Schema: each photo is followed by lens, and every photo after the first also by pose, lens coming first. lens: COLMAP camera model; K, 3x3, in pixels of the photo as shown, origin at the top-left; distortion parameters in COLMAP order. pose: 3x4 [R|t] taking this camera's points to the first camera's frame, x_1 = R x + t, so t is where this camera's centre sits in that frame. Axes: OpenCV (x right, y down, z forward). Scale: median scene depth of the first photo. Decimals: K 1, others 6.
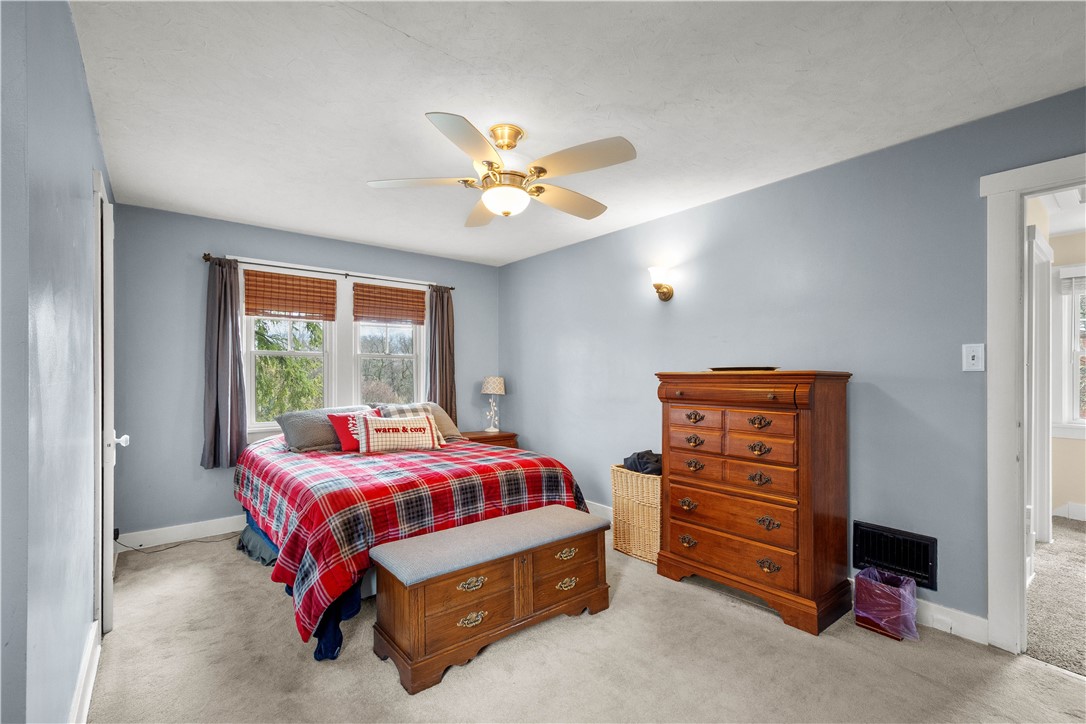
lens RADIAL K [[482.2, 0, 537.7], [0, 482.2, 373.5], [0, 0, 1]] dist [0.001260, 0.000140]
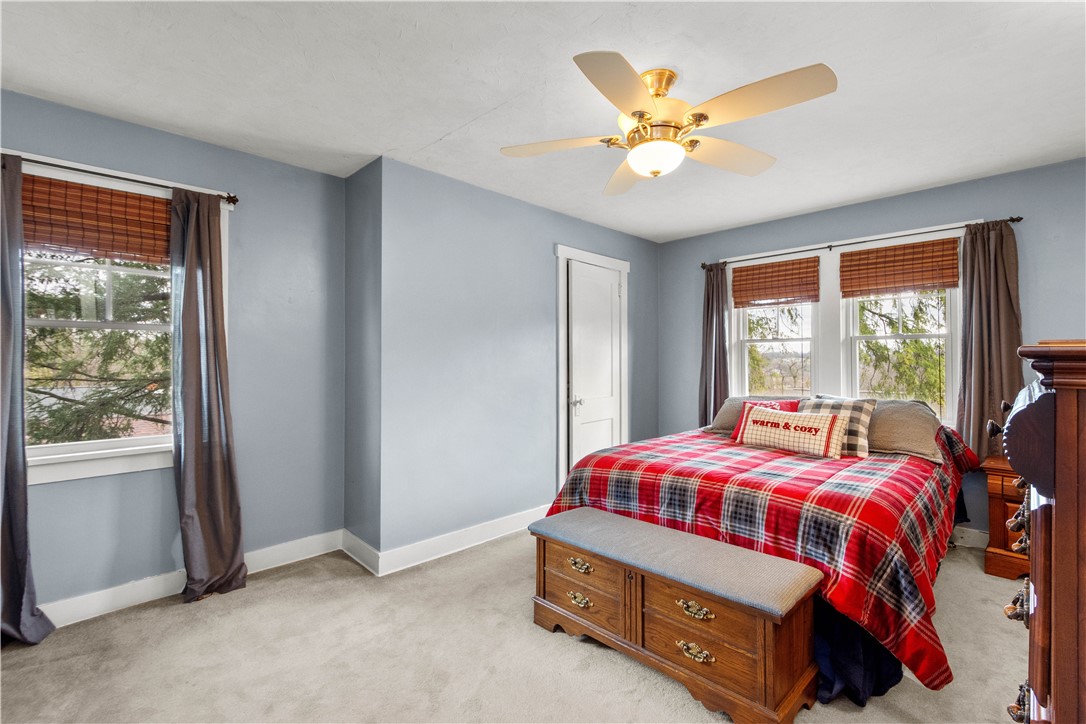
lens RADIAL K [[482.2, 0, 538.3], [0, 482.2, 360.5], [0, 0, 1]] dist [0.001260, 0.000140]
pose [[0.101804, -0.004218, -0.994796, 0.465739], [0.003469, 0.999986, -0.003885, 0.002871], [0.994798, -0.003055, 0.101817, 0.430829]]
